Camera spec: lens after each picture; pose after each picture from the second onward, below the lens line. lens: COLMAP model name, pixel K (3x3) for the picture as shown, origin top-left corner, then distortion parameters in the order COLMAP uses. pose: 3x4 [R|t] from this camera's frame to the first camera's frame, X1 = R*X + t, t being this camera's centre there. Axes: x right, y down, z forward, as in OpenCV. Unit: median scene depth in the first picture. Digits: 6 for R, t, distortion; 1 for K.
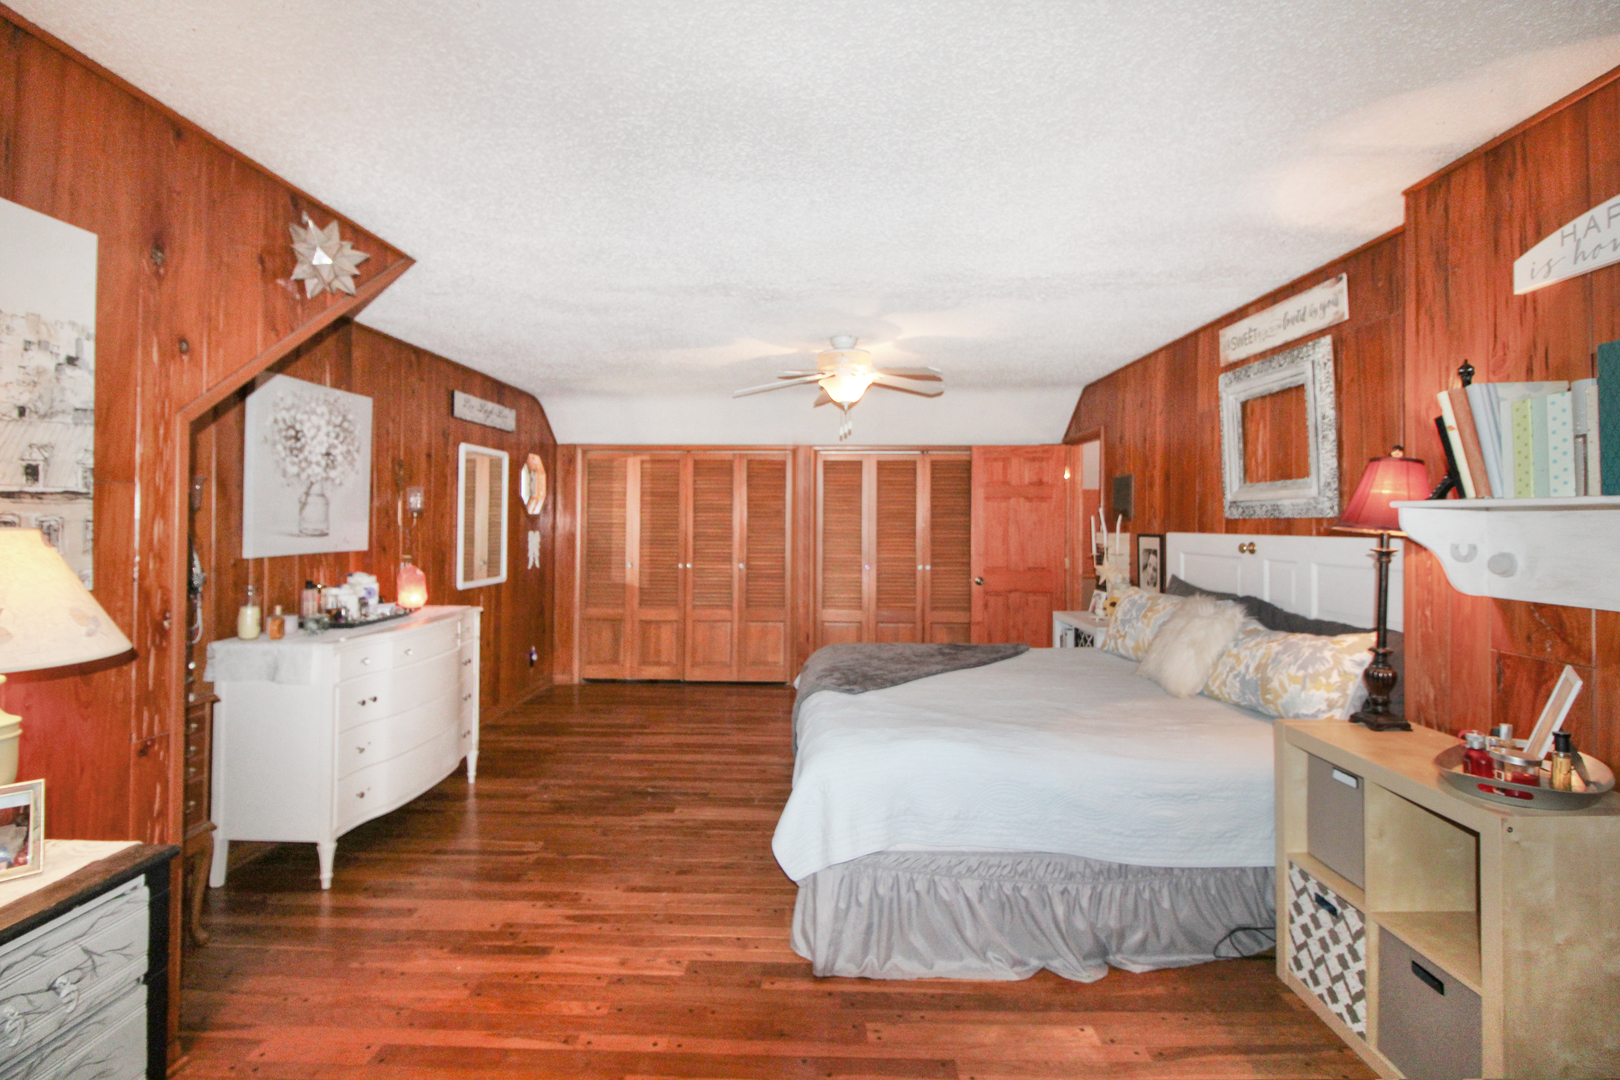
lens RADIAL K [[749.4, 0, 809.6], [0, 749.4, 512.5], [0, 0, 1]] dist [-0.001241, -0.000209]
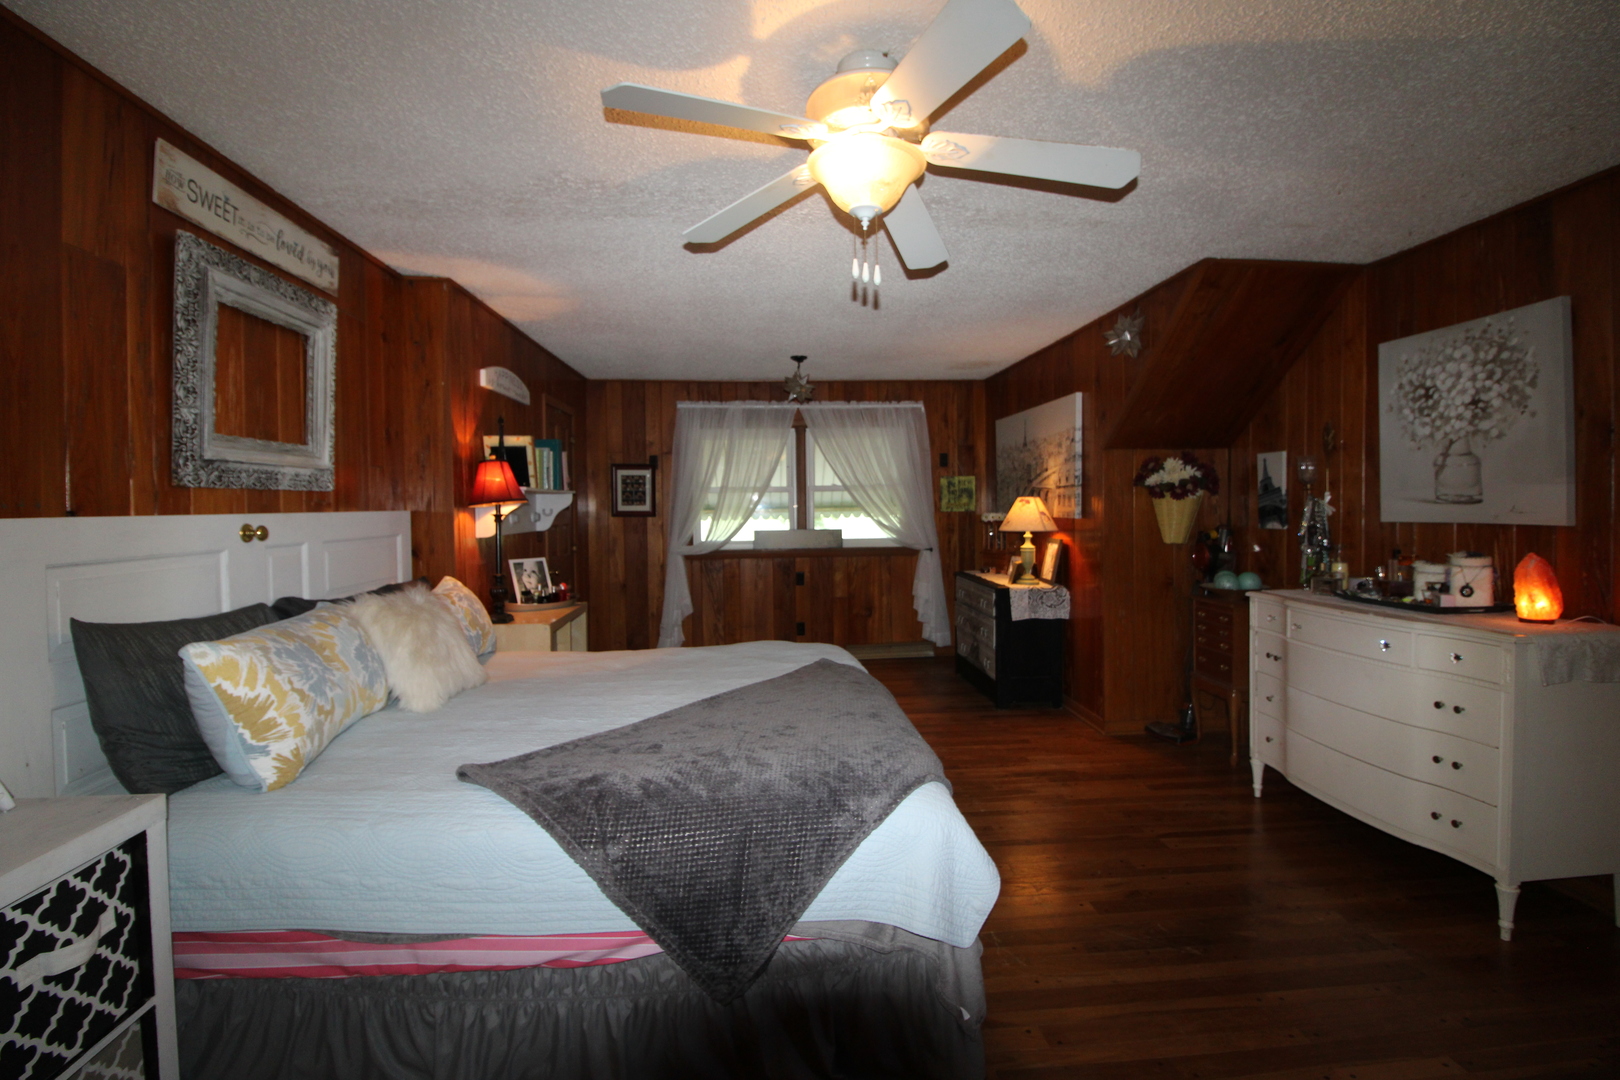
lens RADIAL K [[749.4, 0, 809.6], [0, 749.4, 512.5], [0, 0, 1]] dist [-0.001241, -0.000209]
pose [[-0.993845, 0.010156, -0.110315, 0.166952], [0.010593, 0.999938, -0.003374, 0.037689], [0.110274, -0.004522, -0.993891, 1.780499]]
